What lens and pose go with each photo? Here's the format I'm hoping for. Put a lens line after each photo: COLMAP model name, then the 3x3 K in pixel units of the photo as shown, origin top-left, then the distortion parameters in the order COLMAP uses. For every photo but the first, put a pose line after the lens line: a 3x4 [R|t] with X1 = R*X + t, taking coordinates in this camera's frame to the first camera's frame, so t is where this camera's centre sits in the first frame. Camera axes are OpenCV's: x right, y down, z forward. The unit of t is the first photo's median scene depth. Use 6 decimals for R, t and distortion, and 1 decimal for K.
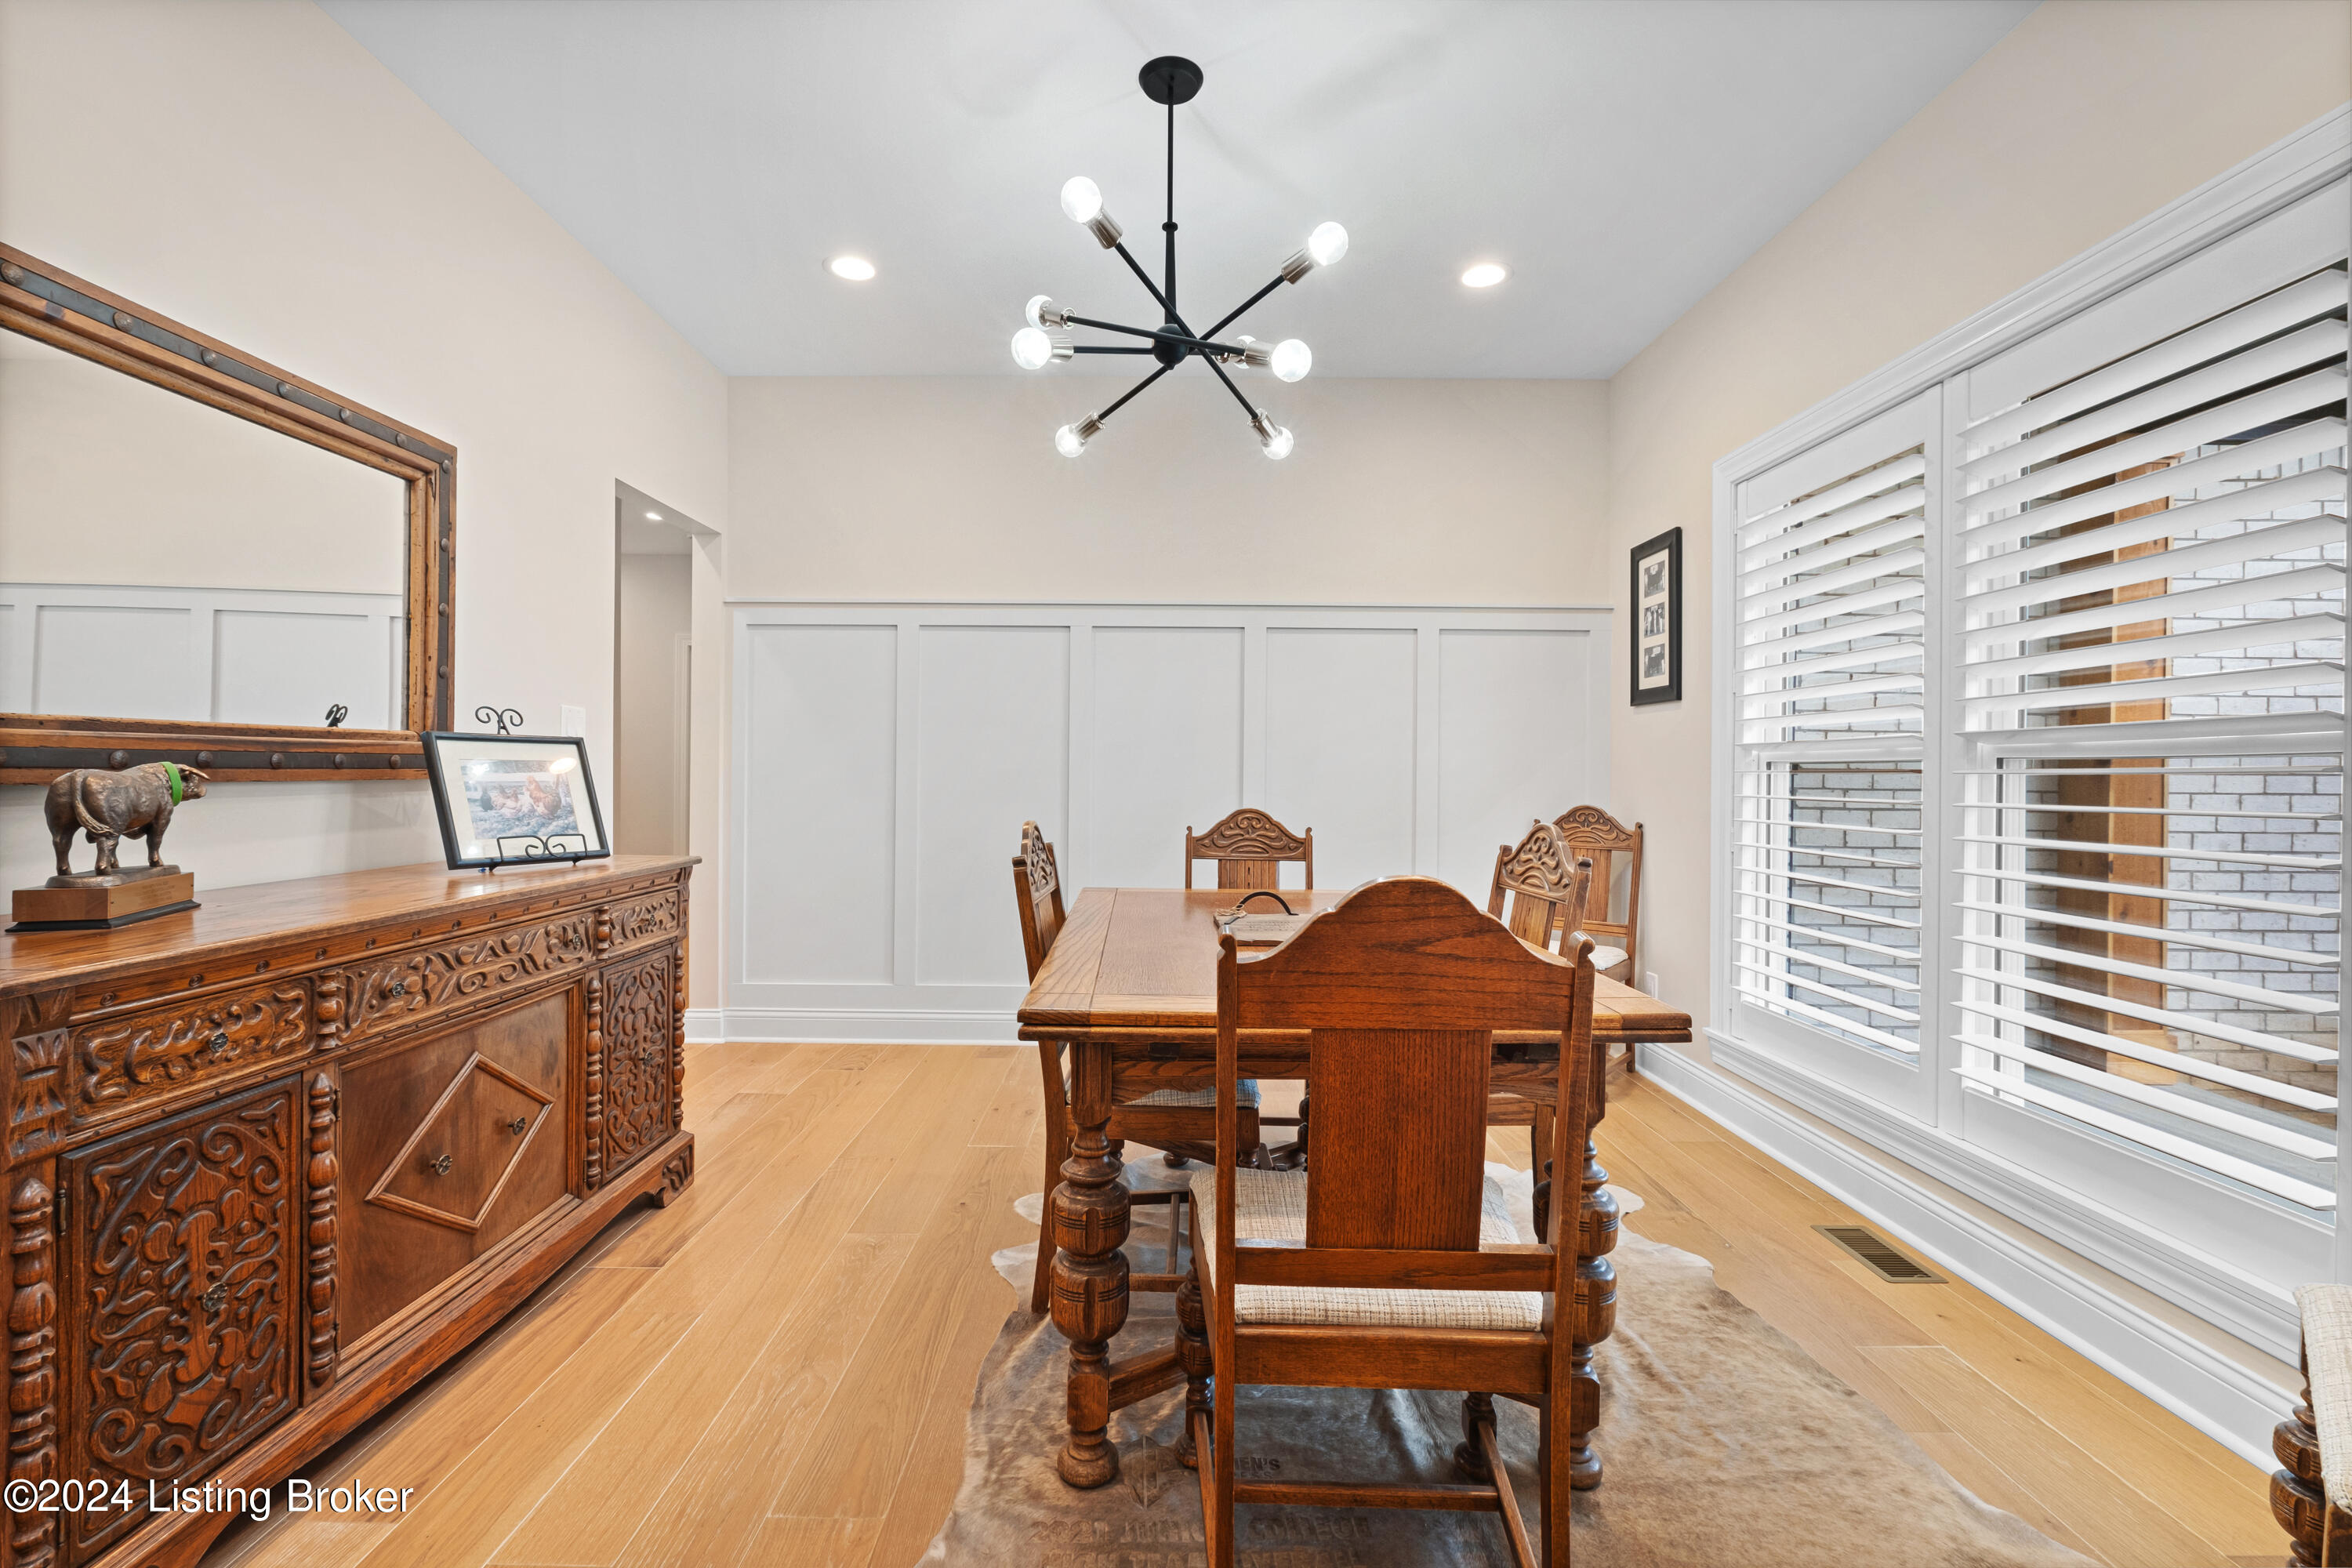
lens RADIAL K [[1034.9, 0, 1172.5], [0, 1034.9, 766.5], [0, 0, 1]] dist [-0.002369, -0.001931]
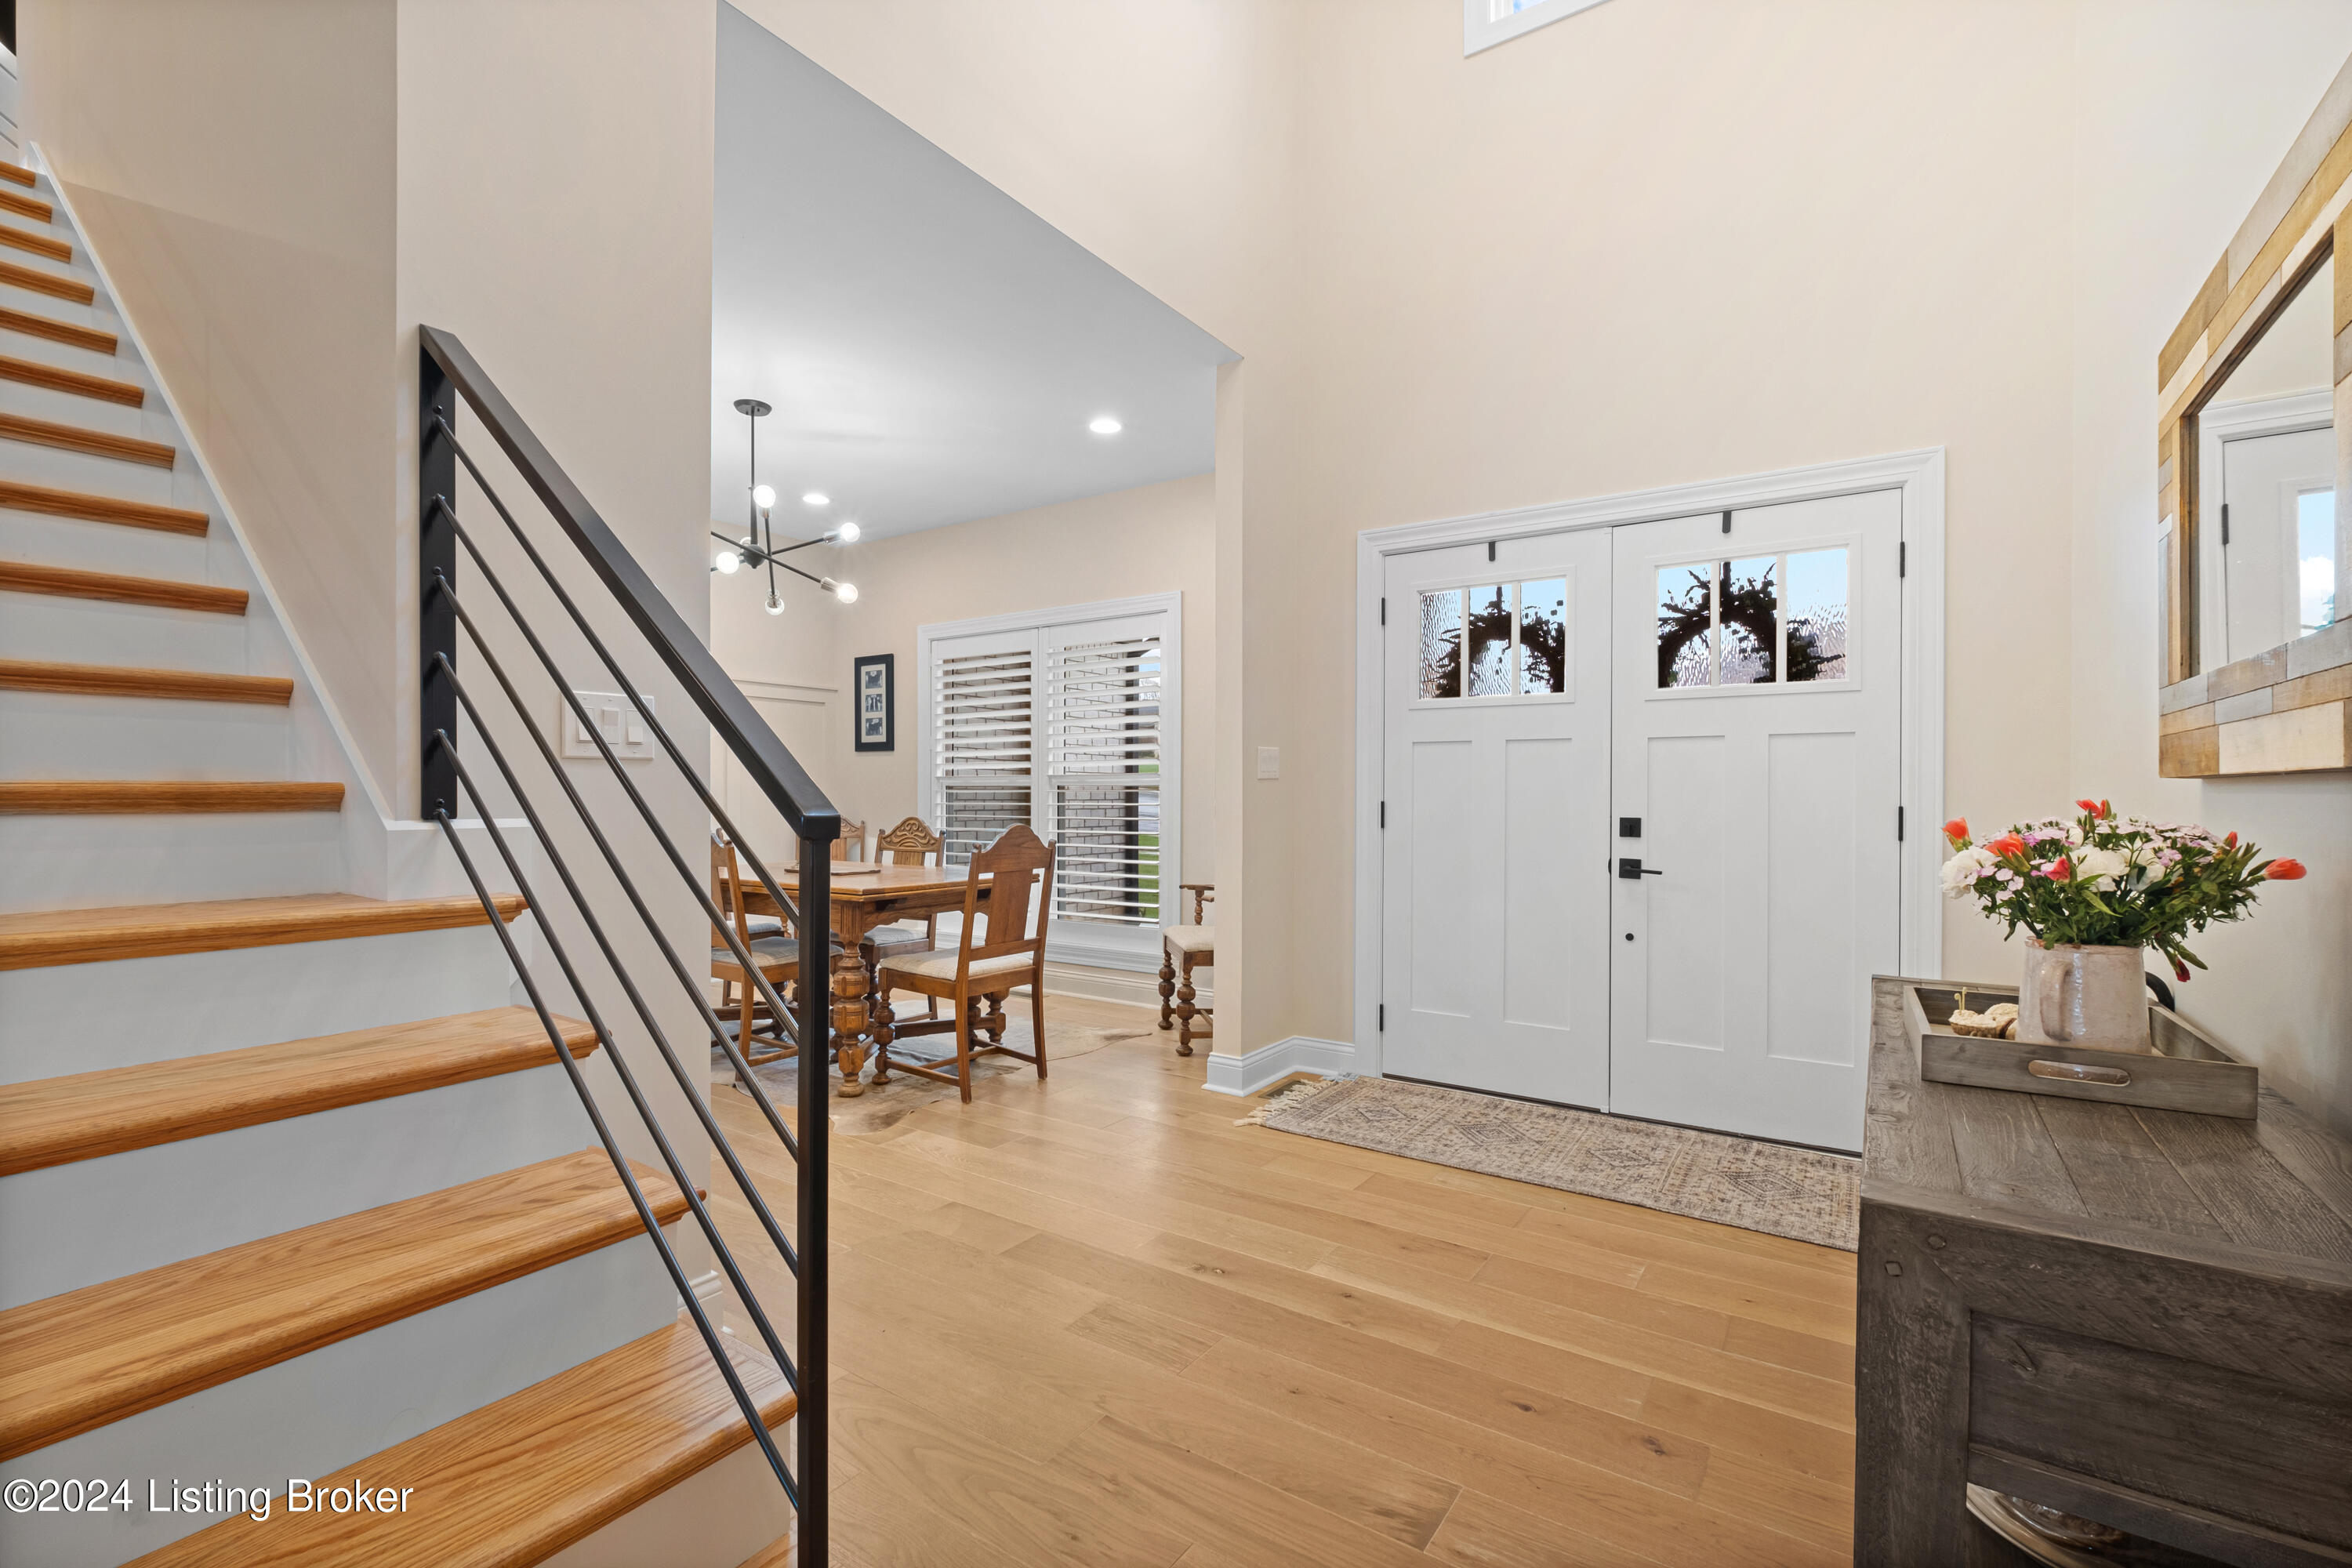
lens RADIAL K [[1034.9, 0, 1167.9], [0, 1034.9, 793.4], [0, 0, 1]] dist [-0.002369, -0.001931]
pose [[0.563099, -0.009331, 0.826337, -0.701596], [0.010434, 0.999937, 0.004180, 0.007720], [-0.826323, 0.006268, 0.563161, -0.385688]]
